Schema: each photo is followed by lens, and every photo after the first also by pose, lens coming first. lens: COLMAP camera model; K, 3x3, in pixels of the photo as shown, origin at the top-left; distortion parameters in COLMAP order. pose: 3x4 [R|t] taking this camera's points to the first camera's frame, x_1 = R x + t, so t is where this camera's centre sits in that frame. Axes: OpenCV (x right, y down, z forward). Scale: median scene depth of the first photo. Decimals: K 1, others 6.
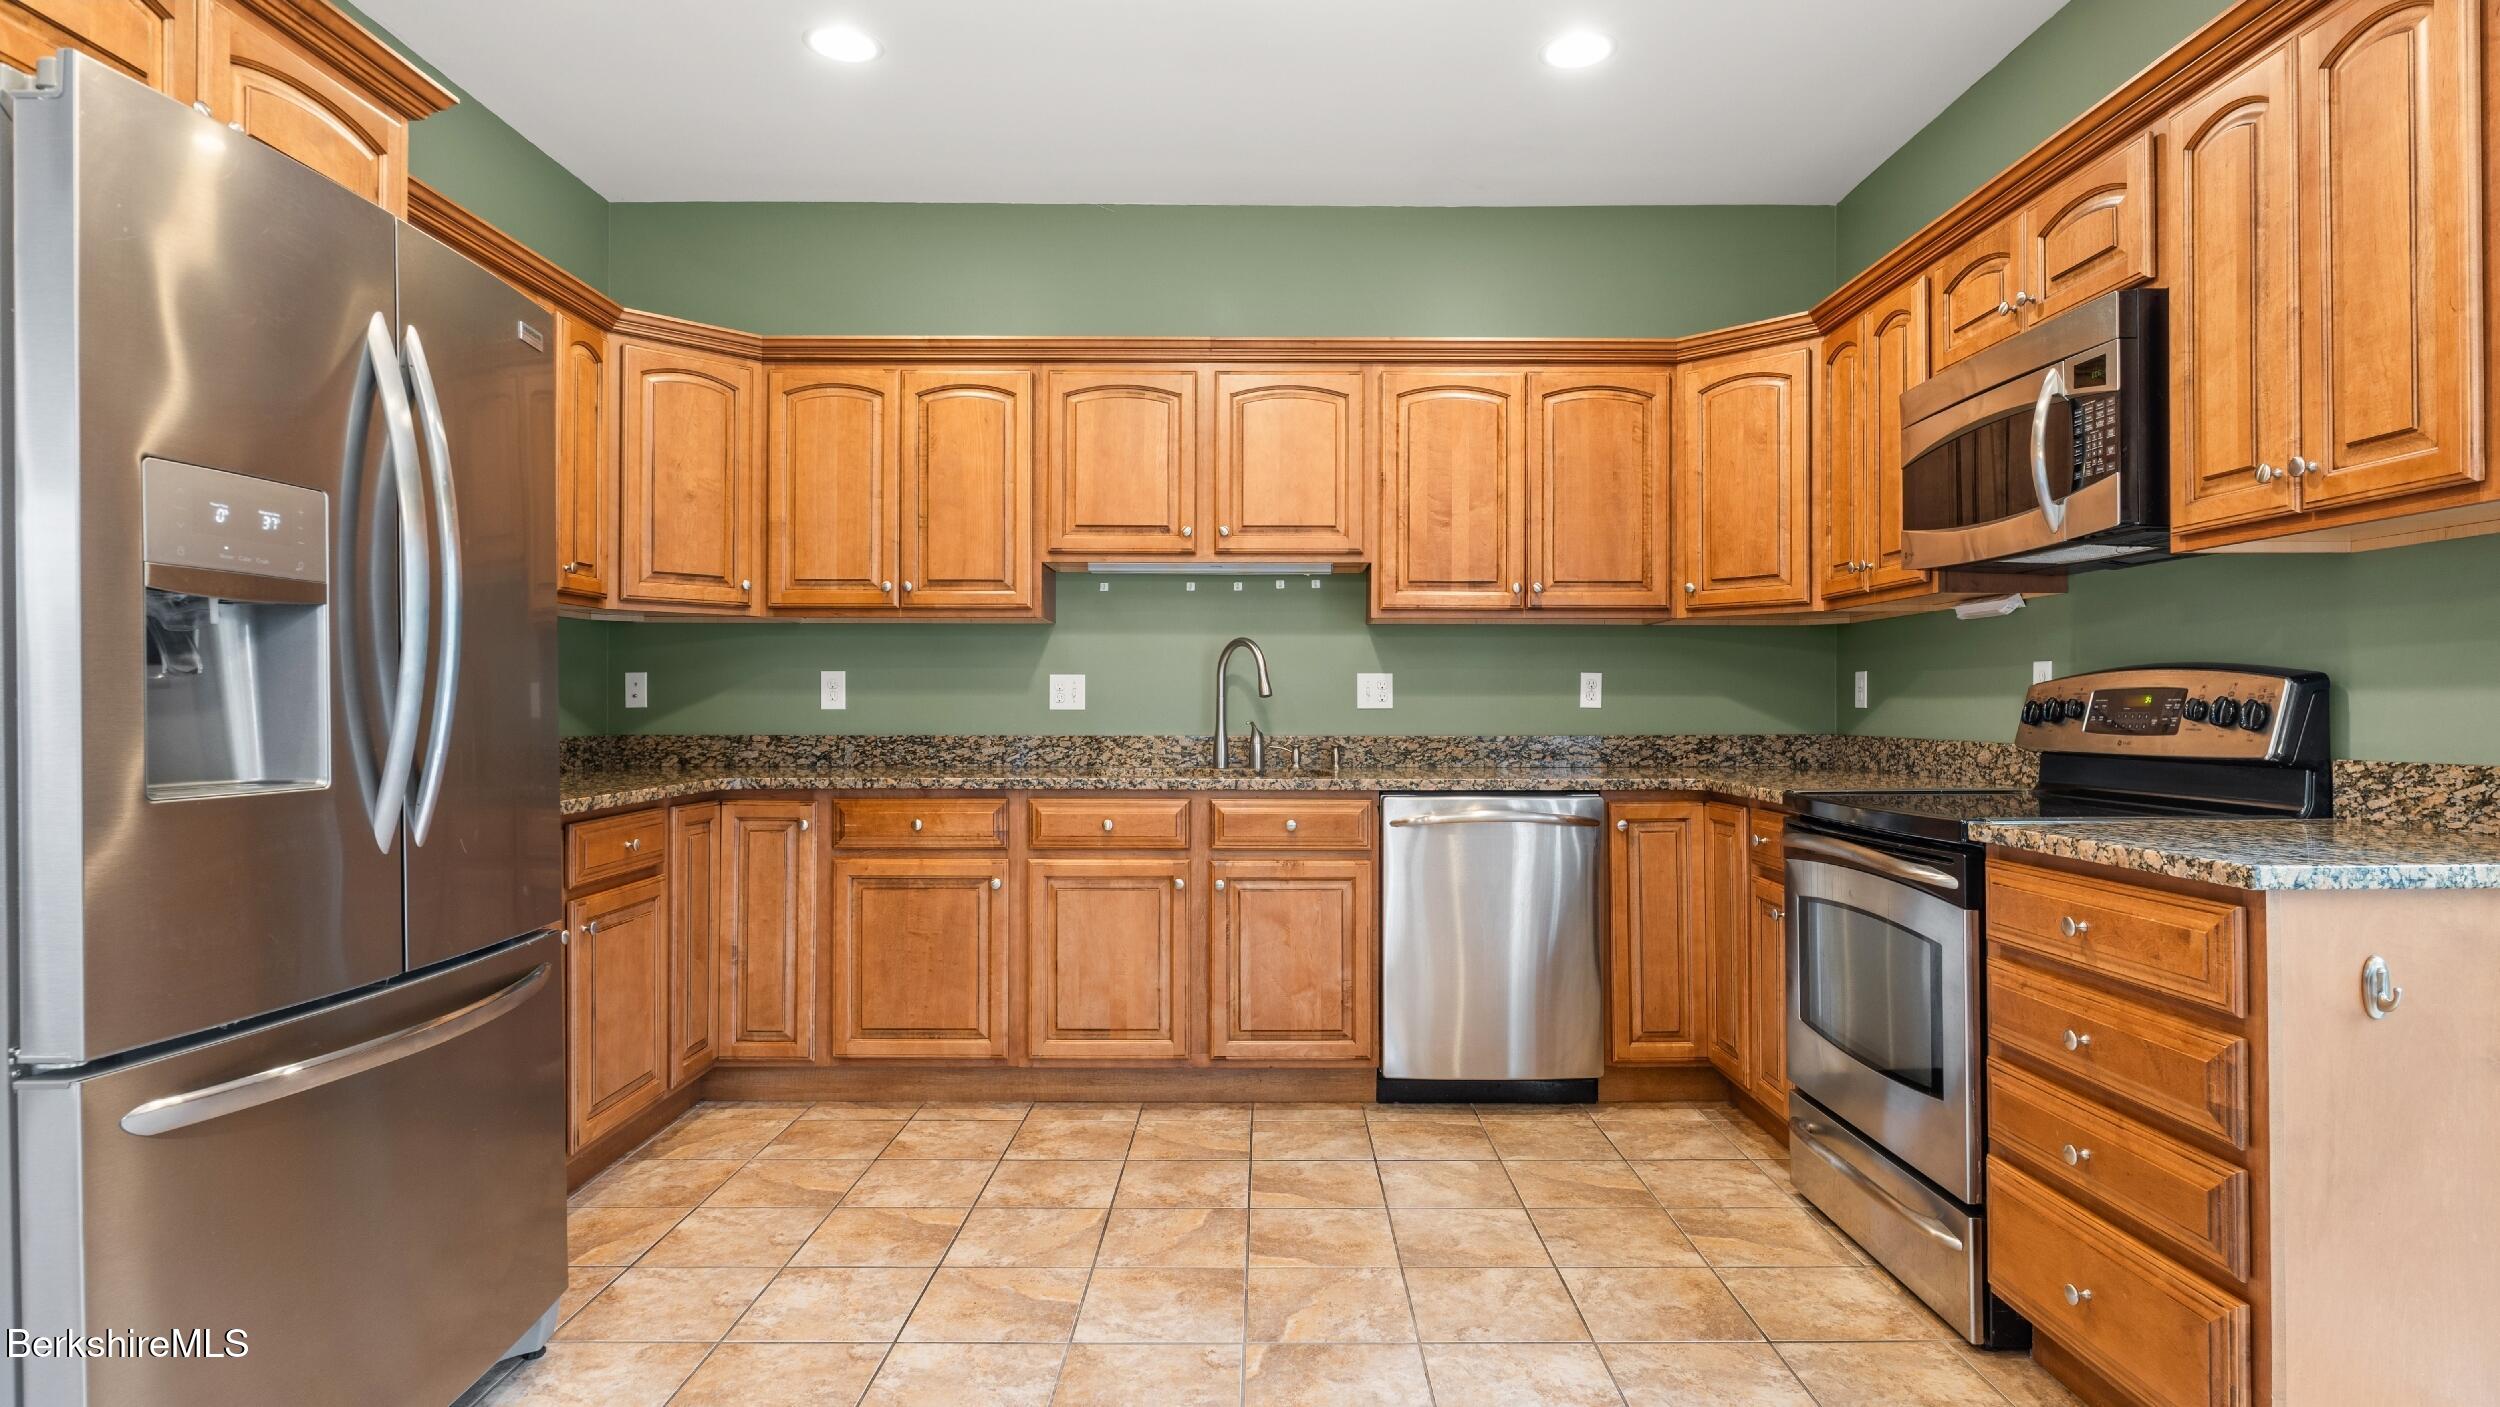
lens RADIAL K [[1300.7, 0, 1270.7], [0, 1300.7, 699.6], [0, 0, 1]] dist [-0.002168, -0.000422]
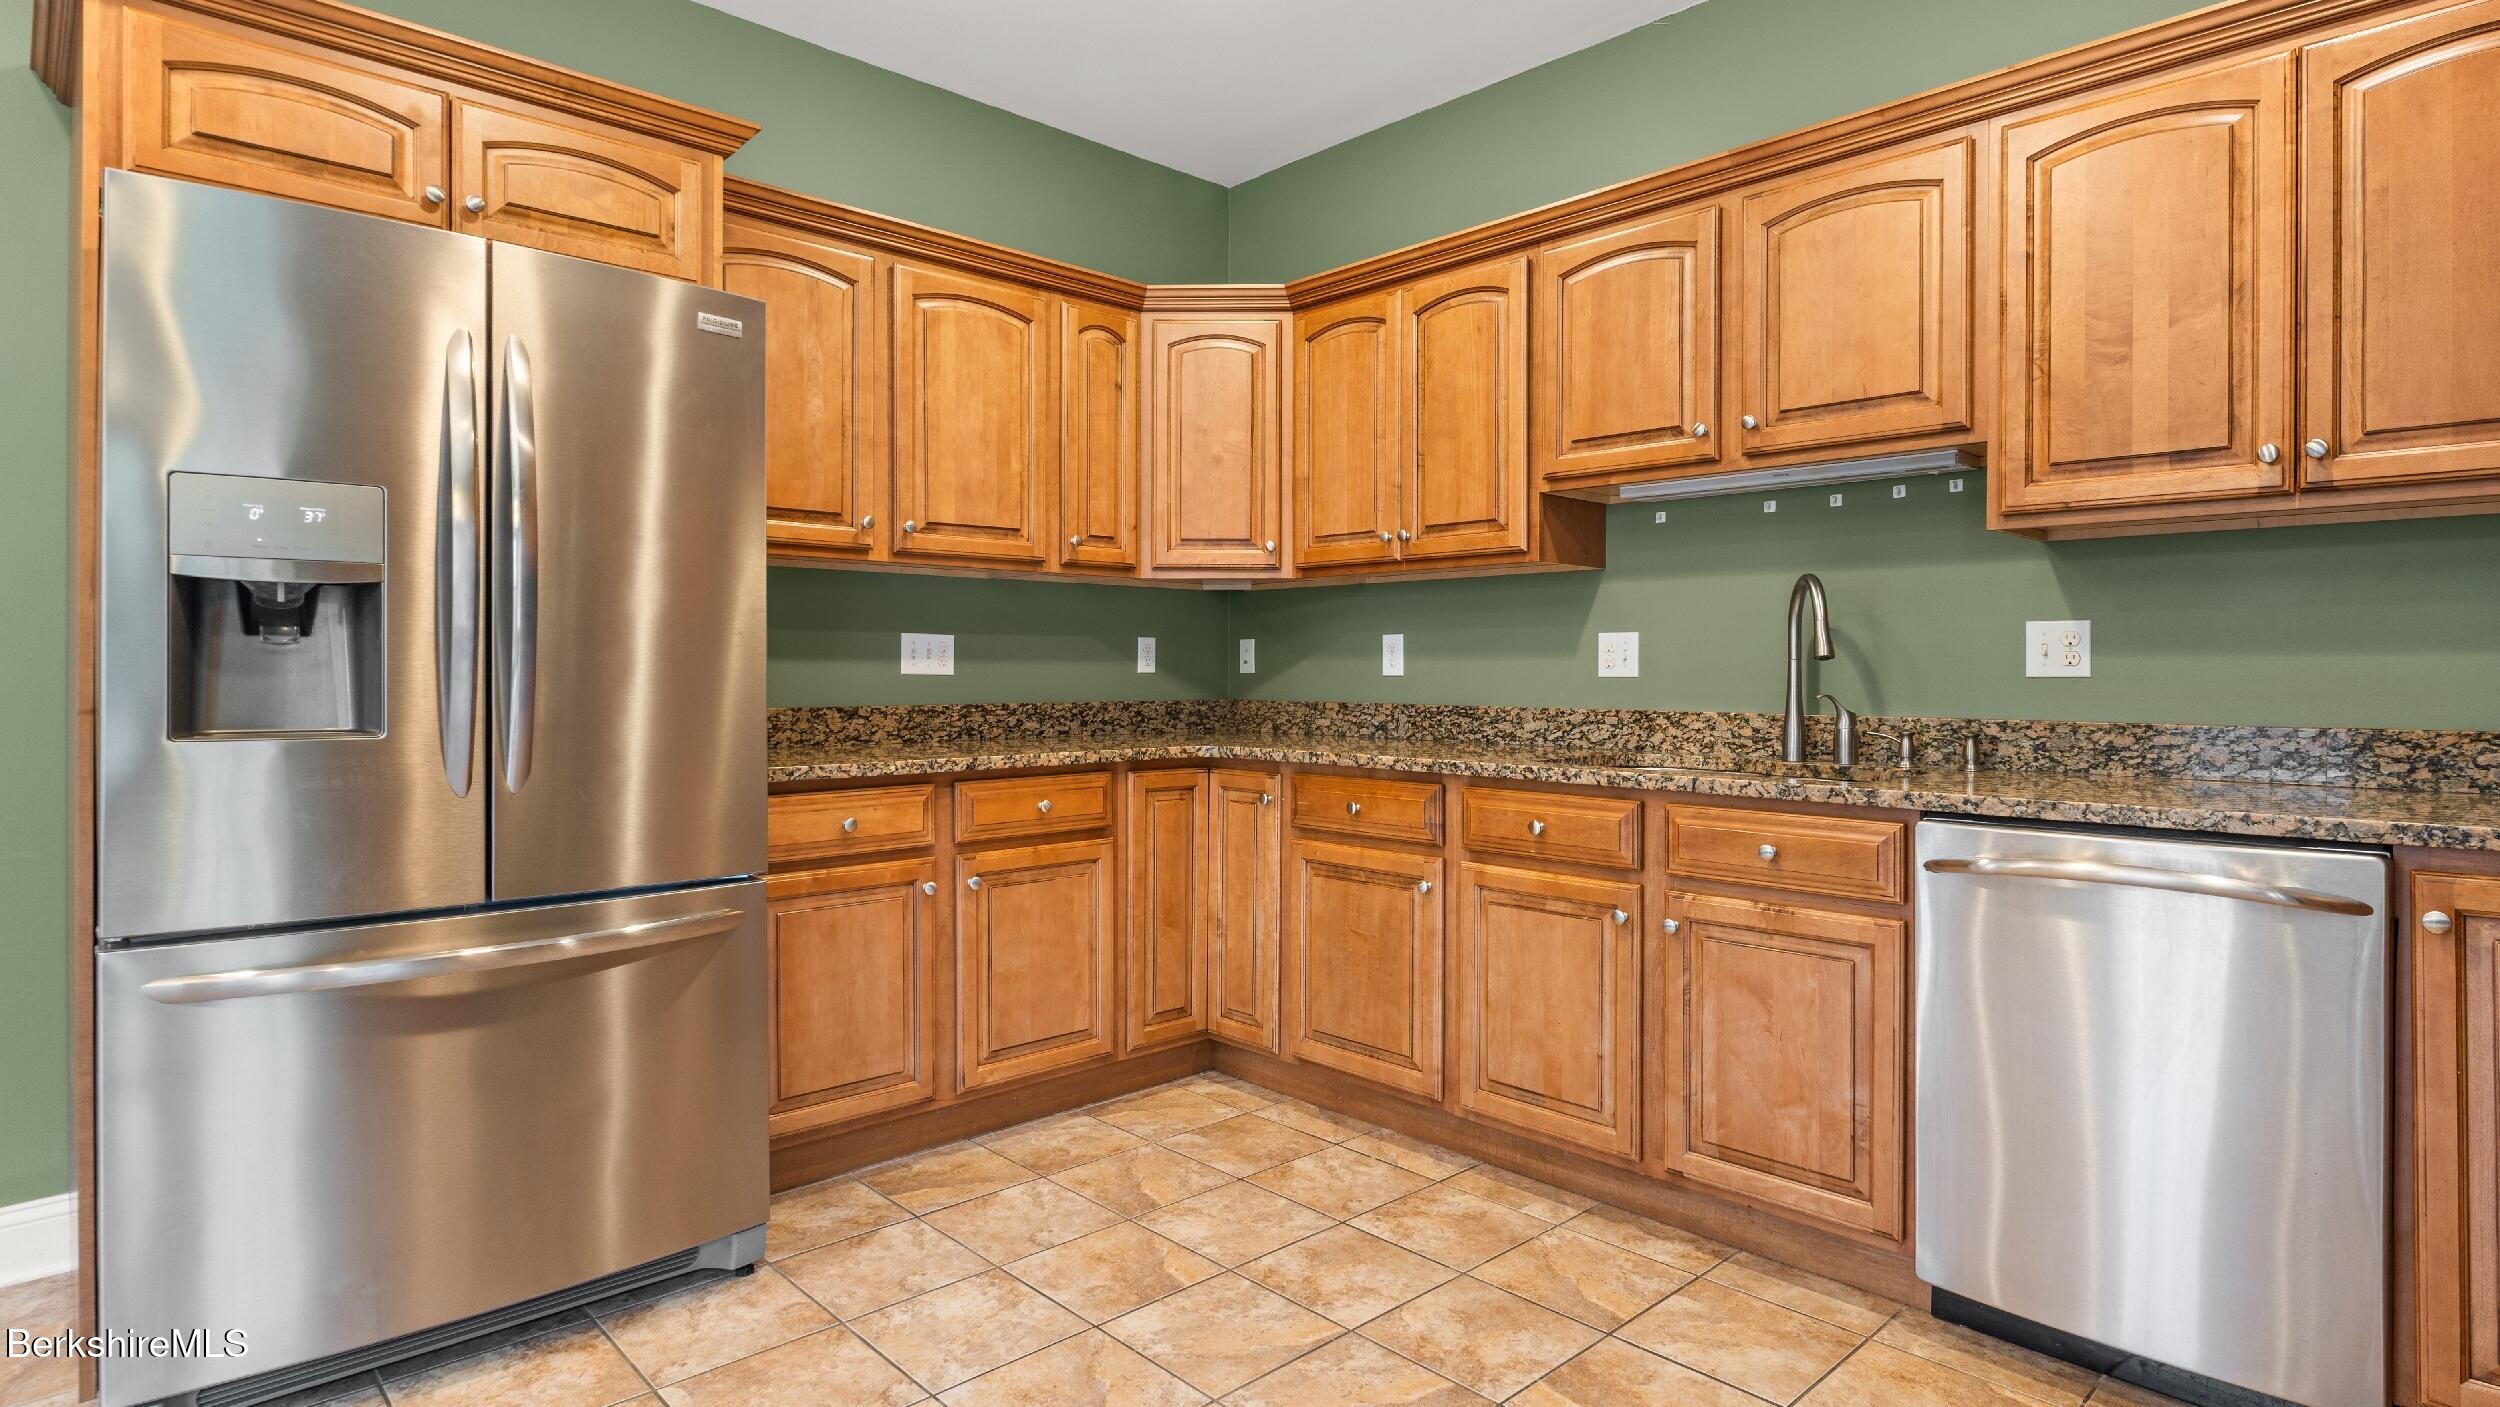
lens RADIAL K [[1306.1, 0, 1272.6], [0, 1306.1, 673.7], [0, 0, 1]] dist [-0.002328, -0.000209]
pose [[0.690583, 0.002007, -0.723250, 0.320614], [0.001146, 0.999992, 0.003869, 0.002878], [0.723252, -0.003501, 0.690576, 0.355367]]
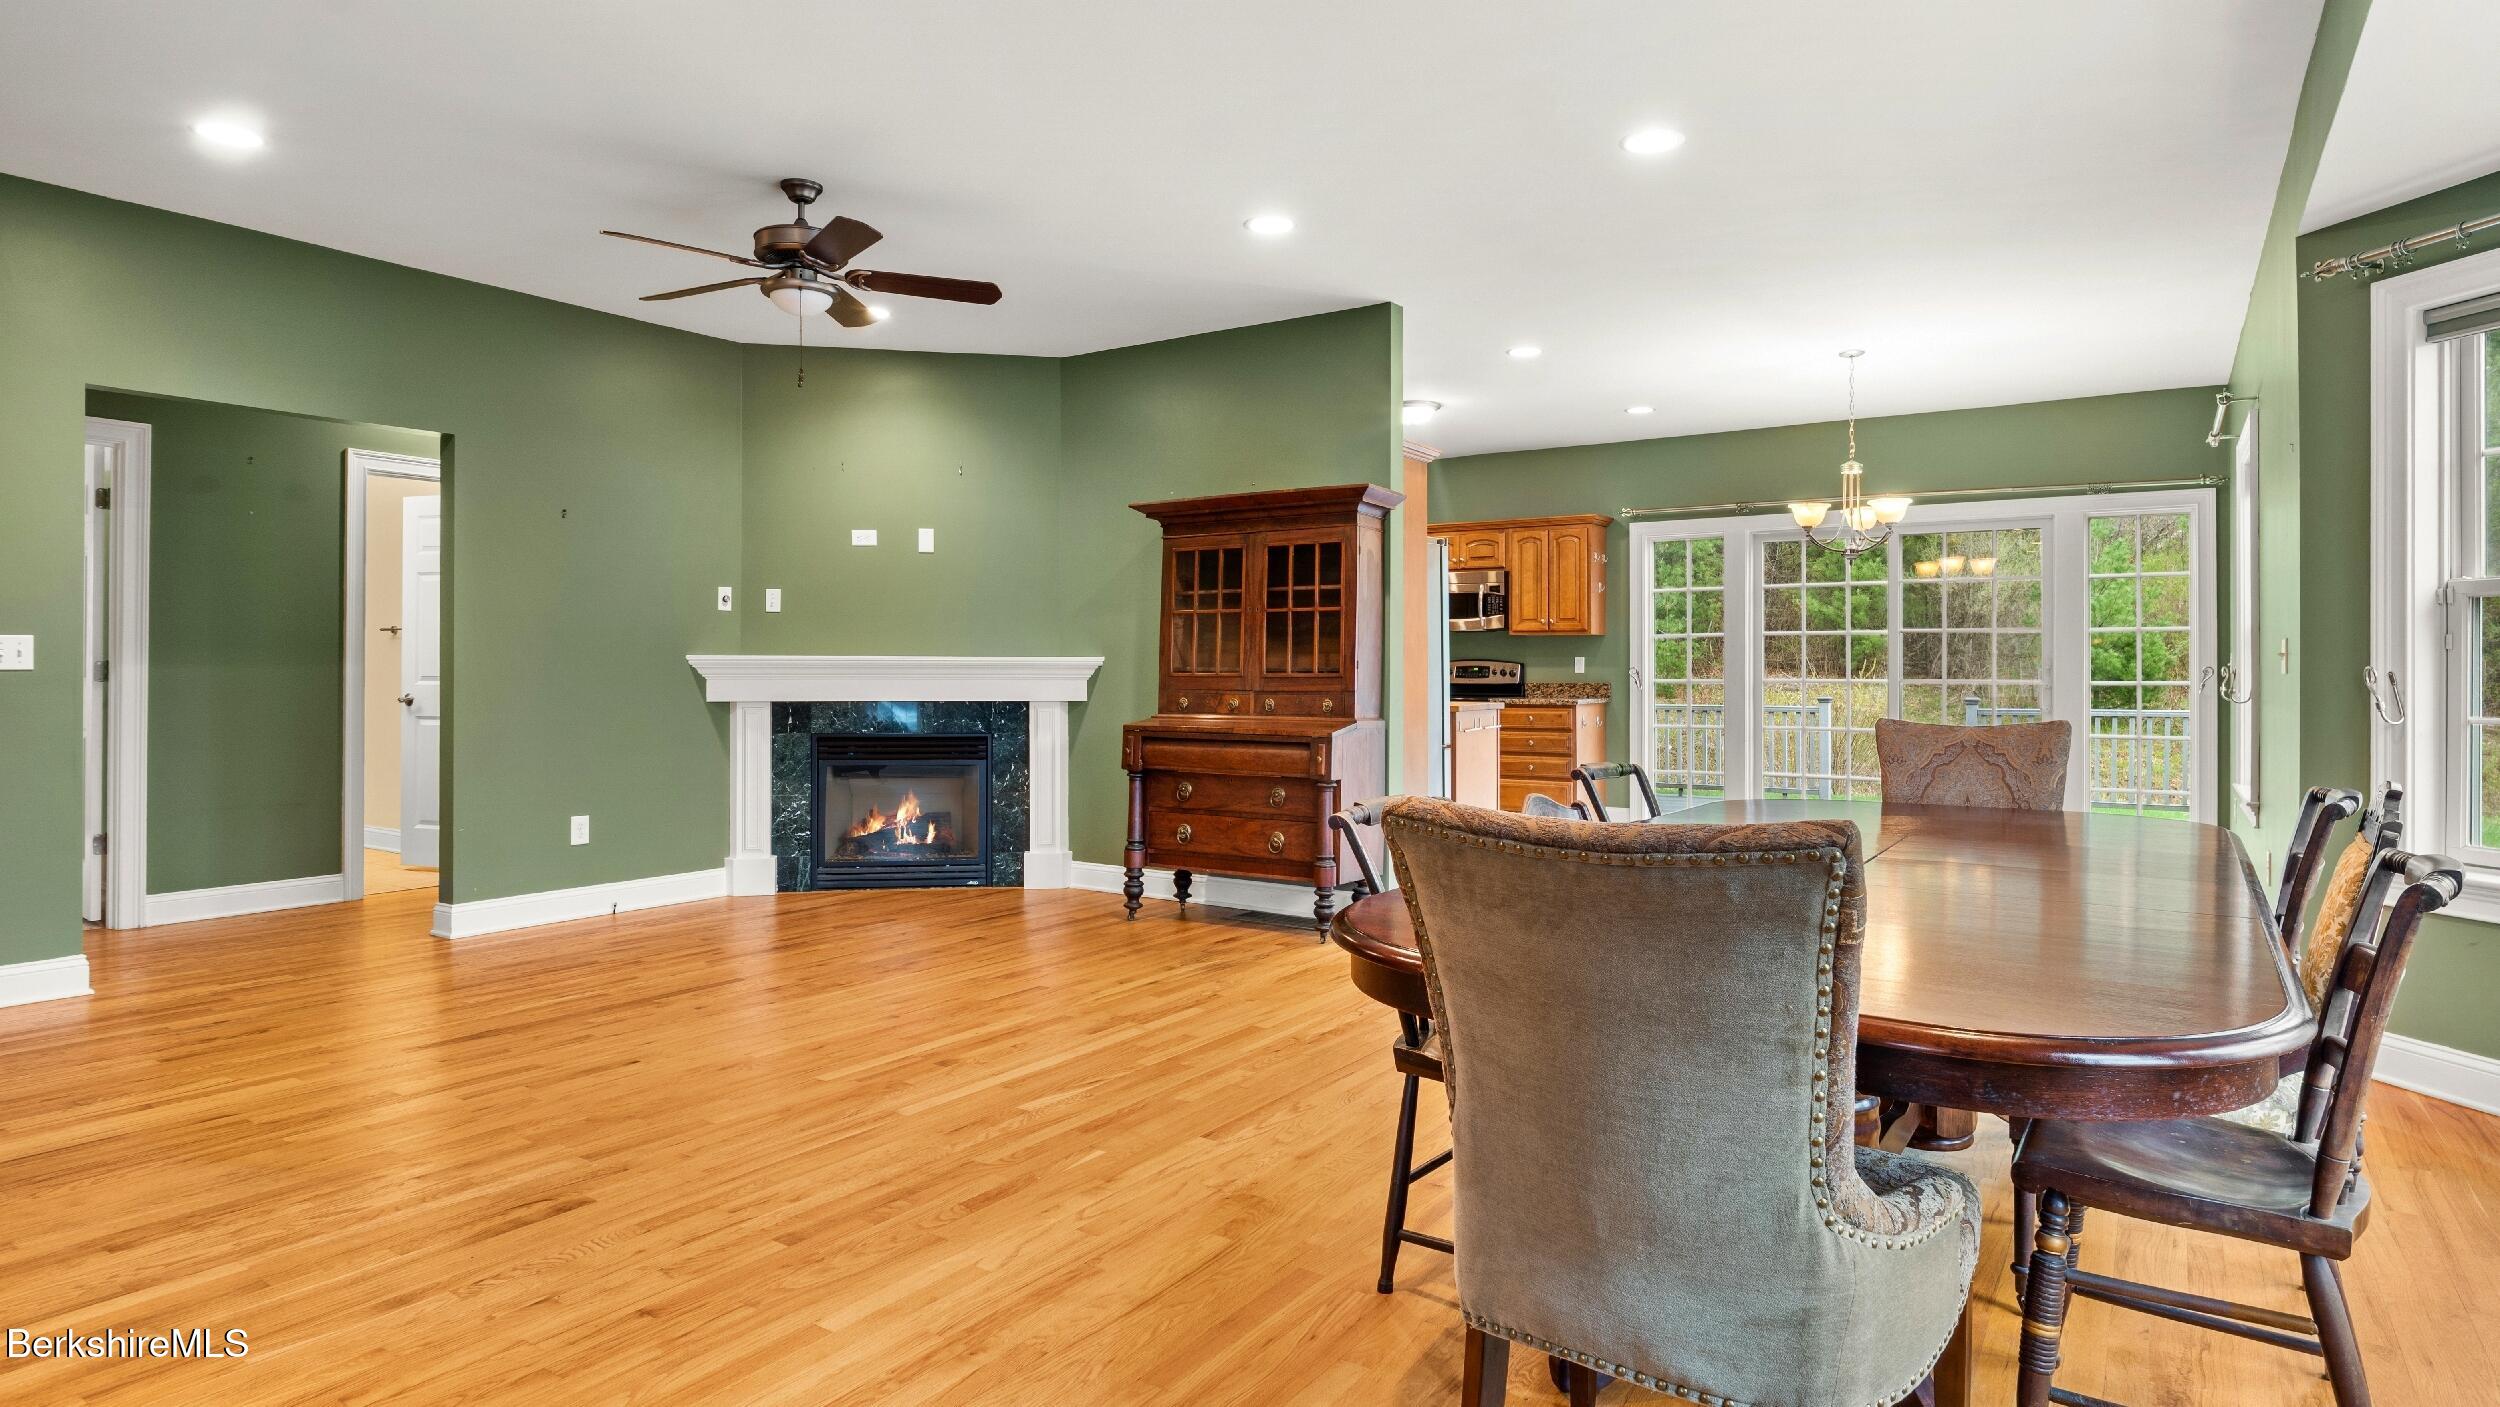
lens RADIAL K [[1444.6, 0, 1237.3], [0, 1444.6, 678.3], [0, 0, 1]] dist [0.000446, -0.000951]
pose [[0.561246, -0.009648, 0.827593, -2.297604], [-0.003360, 0.999897, 0.013935, -0.020766], [-0.827642, -0.010602, 0.561156, -0.560713]]
